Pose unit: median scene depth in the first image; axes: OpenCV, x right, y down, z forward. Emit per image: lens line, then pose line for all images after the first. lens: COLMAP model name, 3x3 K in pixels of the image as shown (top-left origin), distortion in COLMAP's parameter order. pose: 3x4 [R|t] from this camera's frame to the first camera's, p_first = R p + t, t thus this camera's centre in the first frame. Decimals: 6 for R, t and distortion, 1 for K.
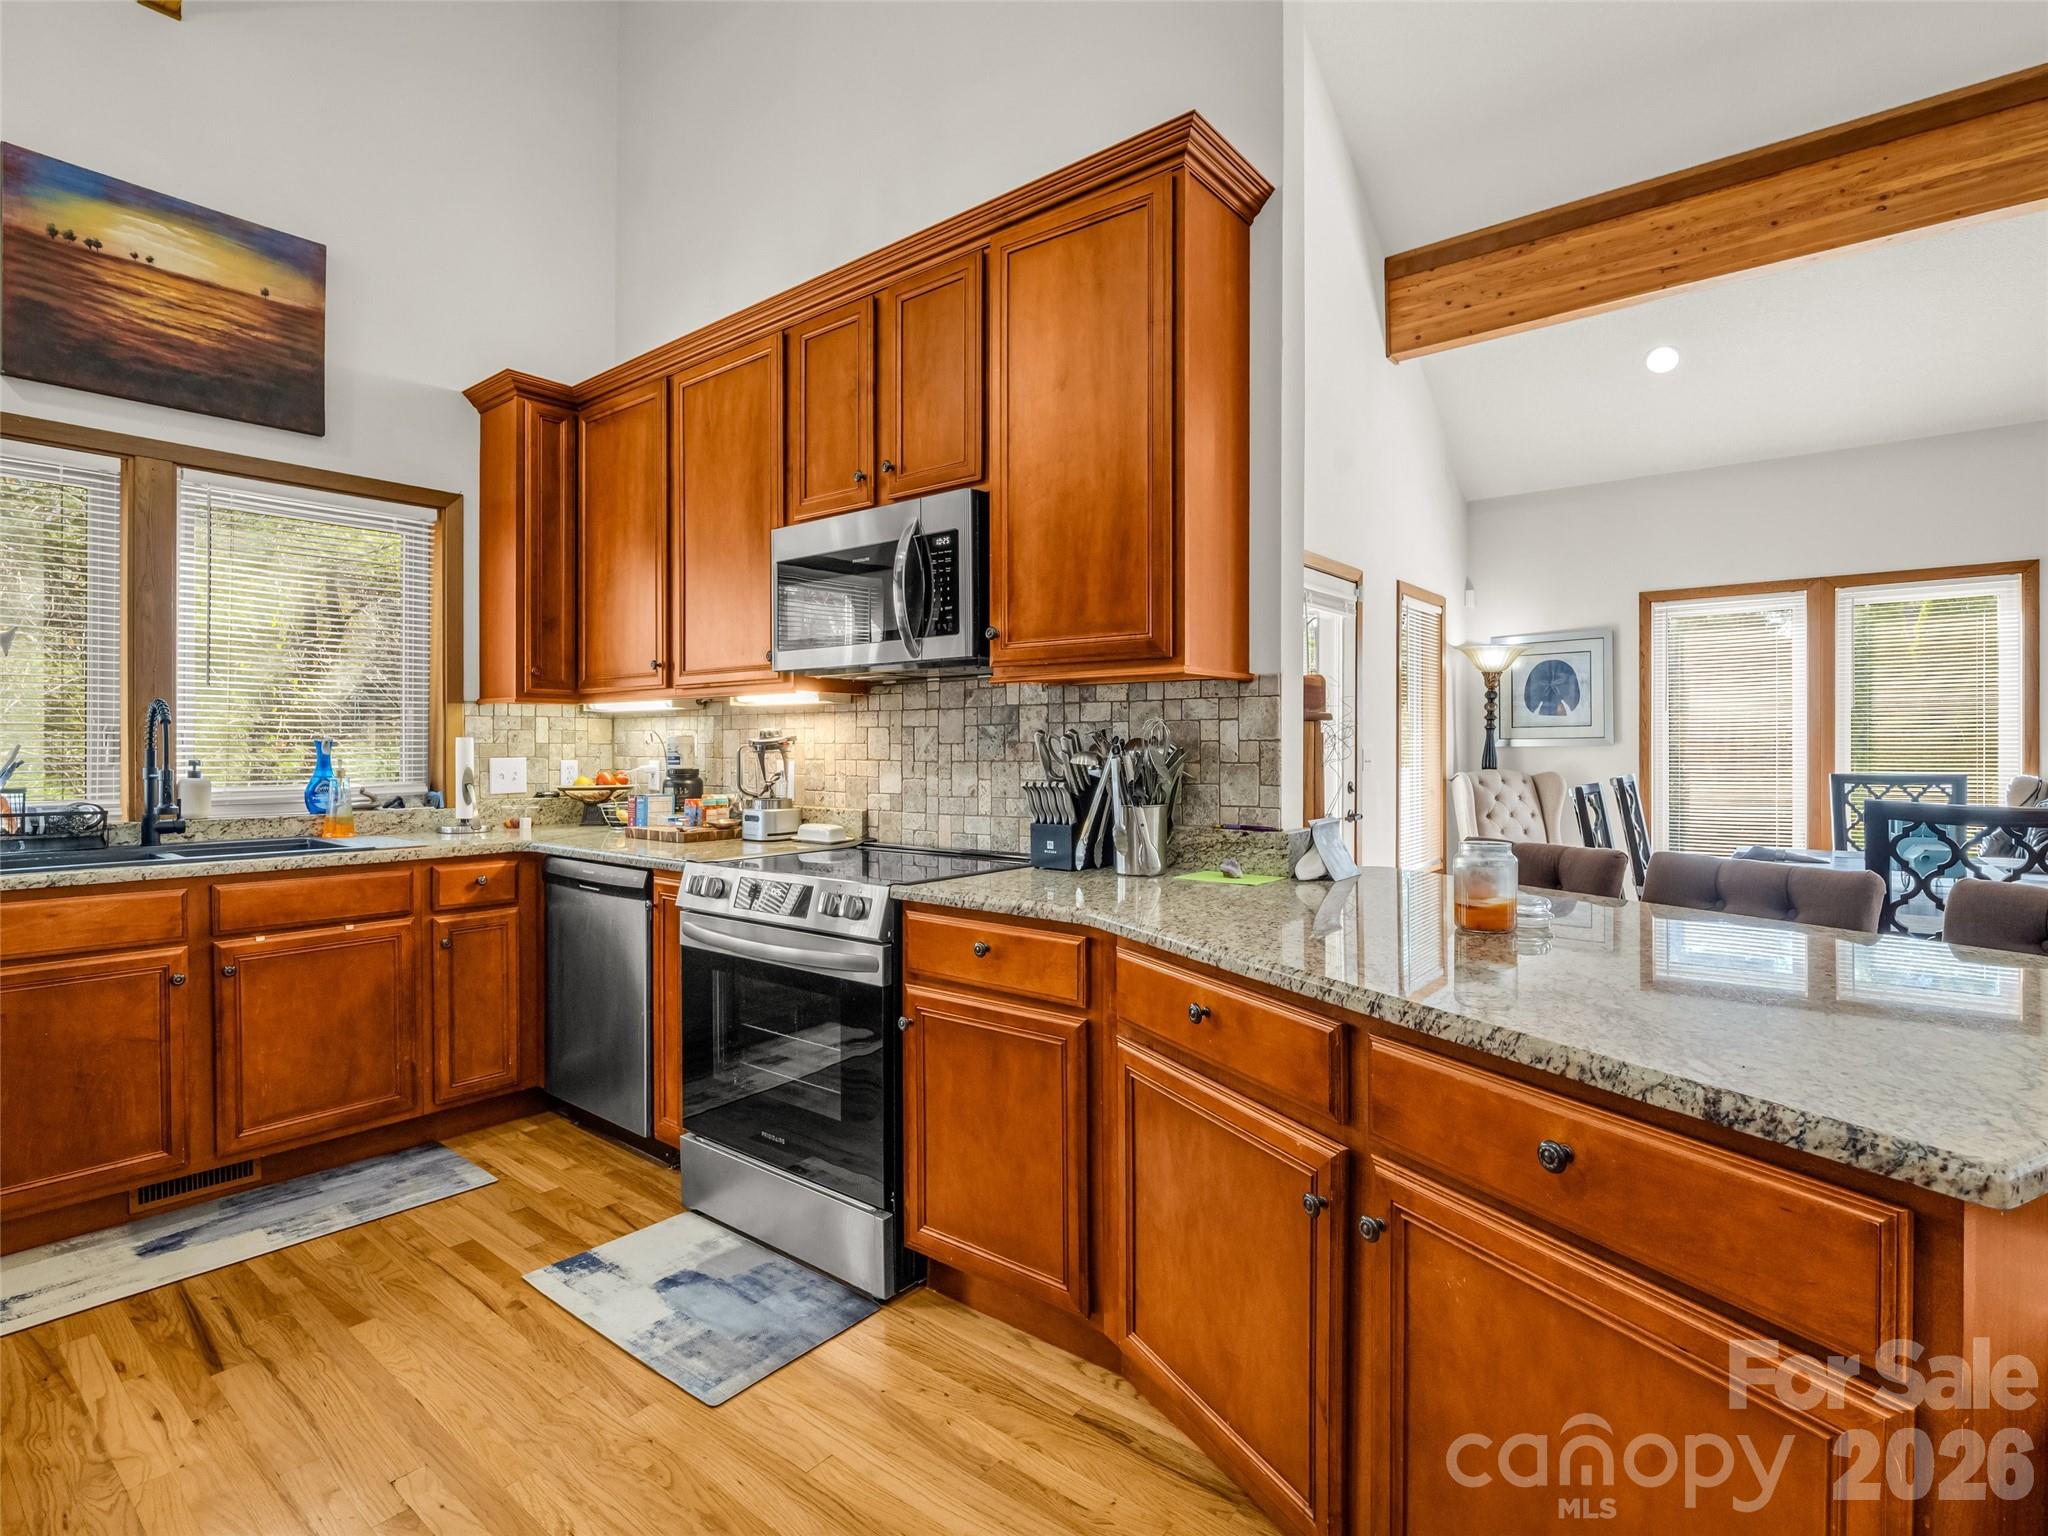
lens RADIAL K [[1019.6, 0, 1027.1], [0, 1019.6, 746.6], [0, 0, 1]] dist [-0.002560, -0.005171]
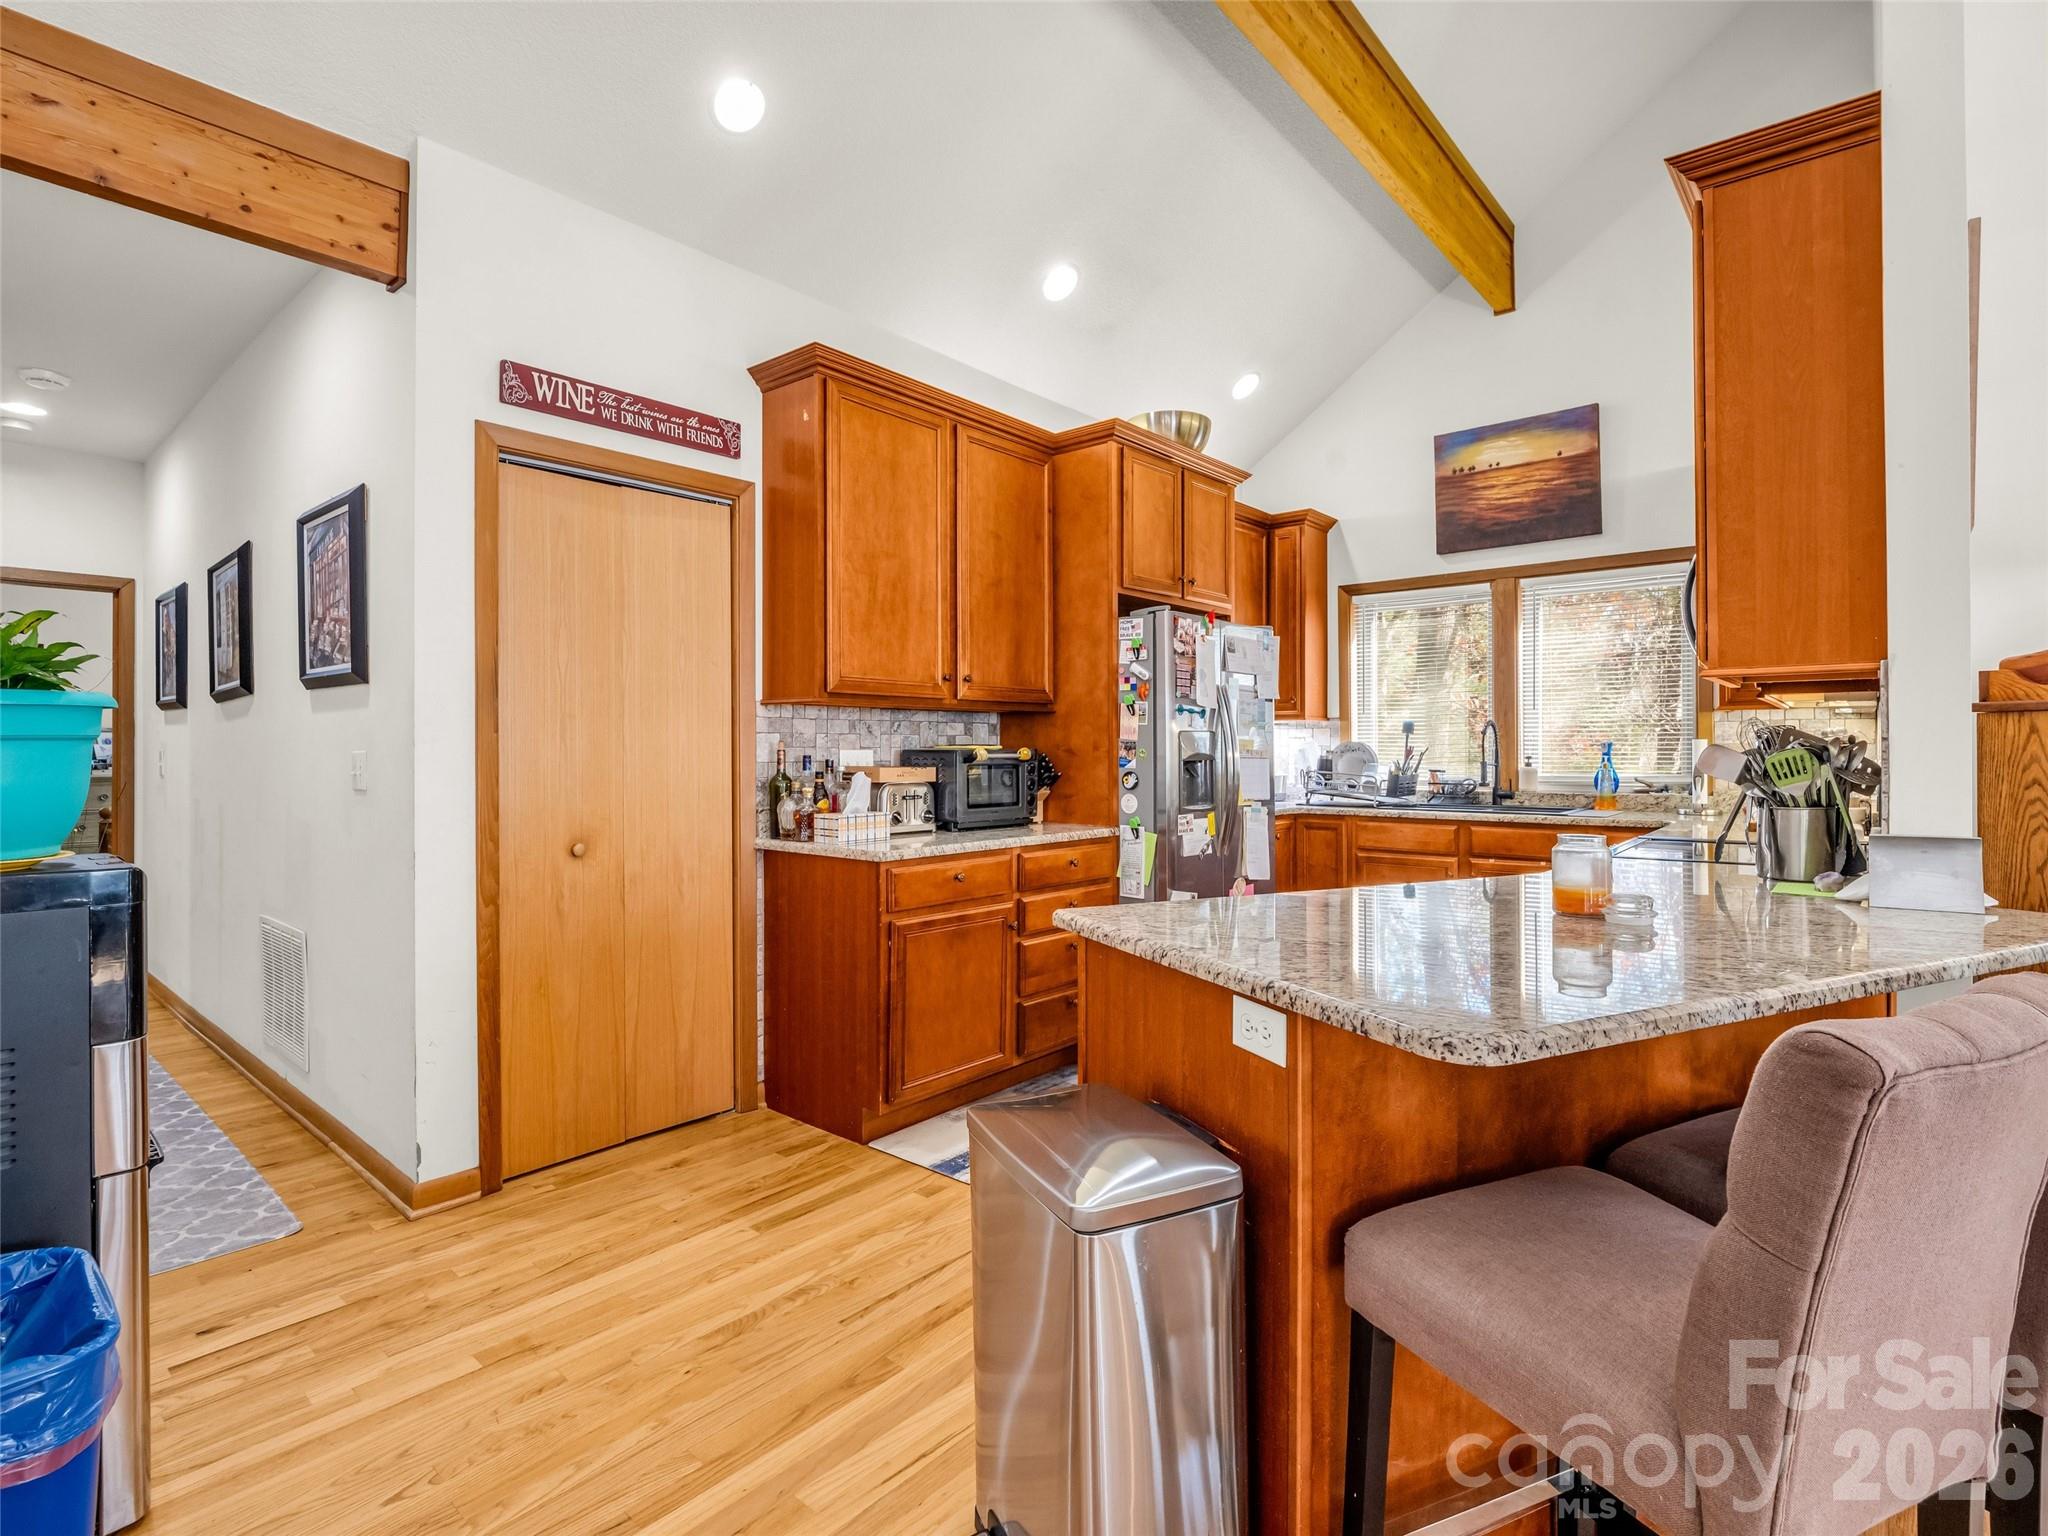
lens RADIAL K [[1019.6, 0, 1027.1], [0, 1019.6, 746.6], [0, 0, 1]] dist [-0.002560, -0.005171]
pose [[-0.029469, -0.002402, -0.999563, 0.854328], [0.004134, 0.999988, -0.002525, -0.000554], [0.999557, -0.004207, -0.029459, 0.241320]]
